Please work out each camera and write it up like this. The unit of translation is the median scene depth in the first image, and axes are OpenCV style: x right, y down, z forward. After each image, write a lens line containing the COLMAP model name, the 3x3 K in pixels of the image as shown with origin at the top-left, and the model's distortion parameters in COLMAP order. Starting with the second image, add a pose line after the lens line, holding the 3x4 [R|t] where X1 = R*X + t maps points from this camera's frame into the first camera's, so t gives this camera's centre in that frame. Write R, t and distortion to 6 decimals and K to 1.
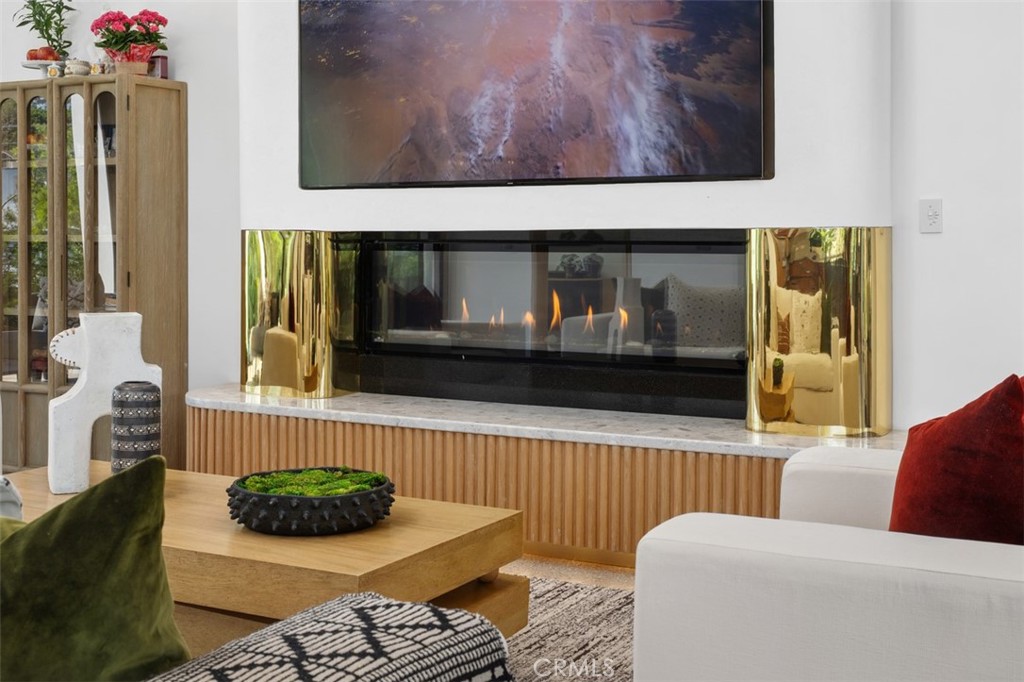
lens RADIAL K [[1299.9, 0, 512.0], [0, 1299.9, 341.0], [0, 0, 1]] dist [-0.012118, 0.029330]
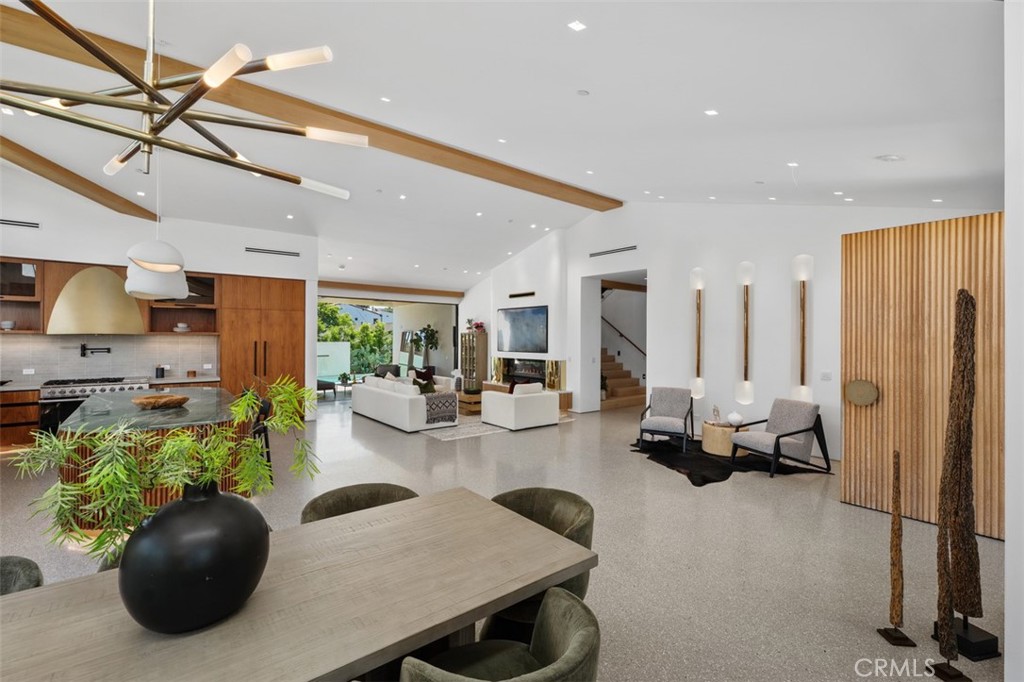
lens RADIAL K [[458.6, 0, 513.9], [0, 458.6, 332.9], [0, 0, 1]] dist [0.000318, -0.000195]
pose [[0.921913, -0.005212, -0.387361, 0.808832], [-0.027109, 0.996590, -0.077929, -0.028775], [0.386447, 0.082345, 0.918629, -1.109149]]
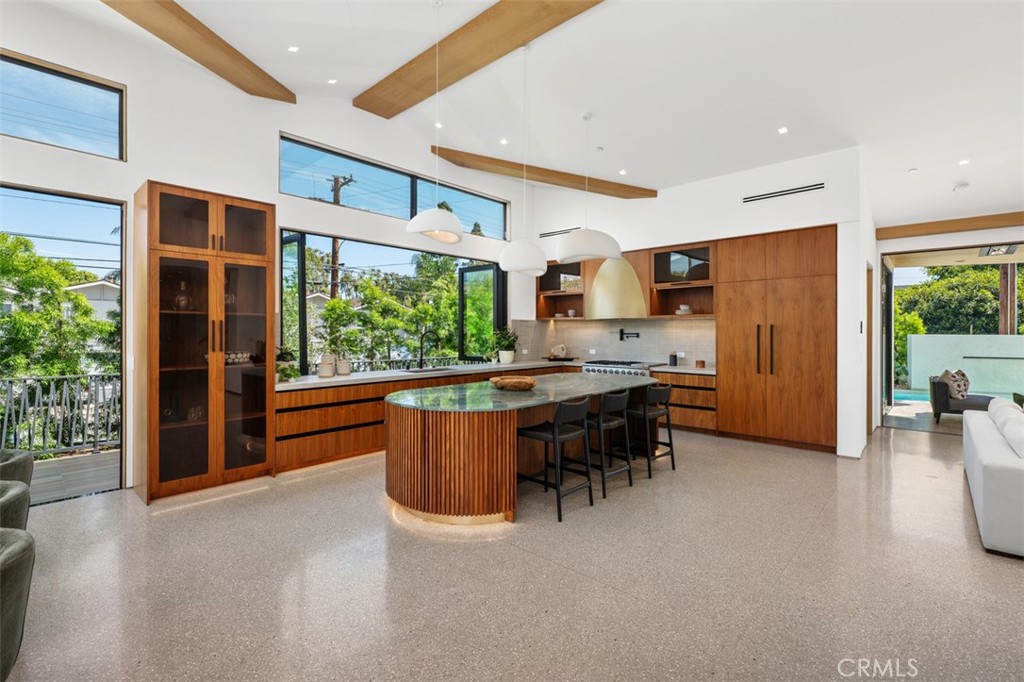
lens RADIAL K [[458.6, 0, 513.9], [0, 458.6, 332.9], [0, 0, 1]] dist [0.000318, -0.000195]
pose [[-0.239965, -0.005656, -0.970765, 0.615365], [-0.074547, 0.997138, 0.012618, -0.048518], [0.967915, 0.075396, -0.239700, -0.291693]]
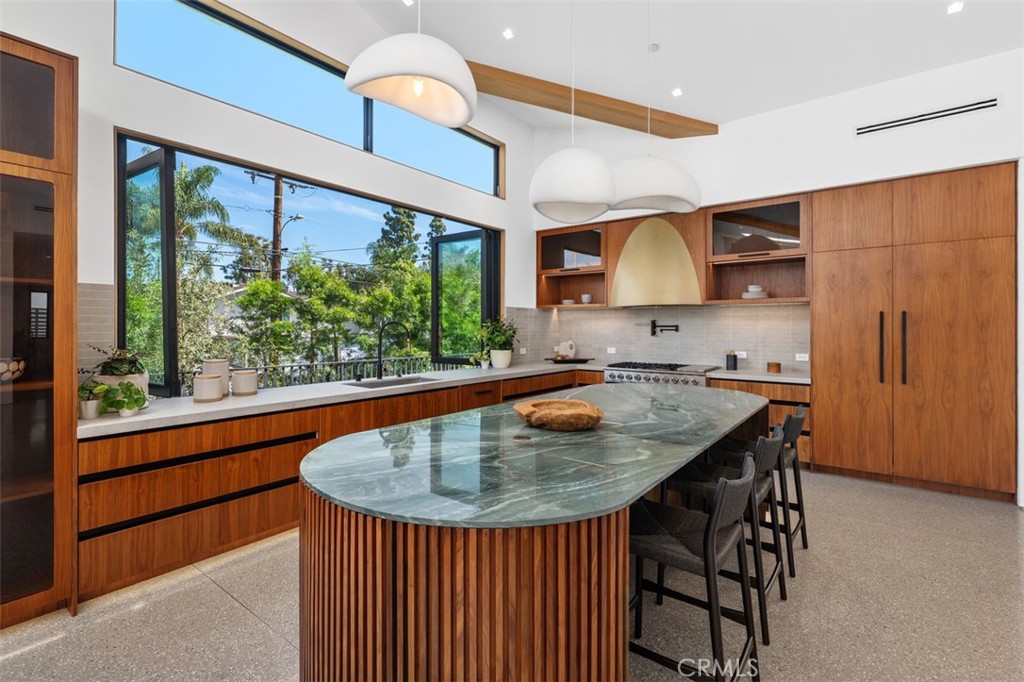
lens RADIAL K [[467.4, 0, 515.7], [0, 467.4, 328.5], [0, 0, 1]] dist [-0.001421, -0.000408]
pose [[-0.153641, -0.005822, -0.988110, 0.240959], [-0.074728, 0.997187, 0.005744, -0.028699], [0.985297, 0.074722, -0.153644, -0.472013]]
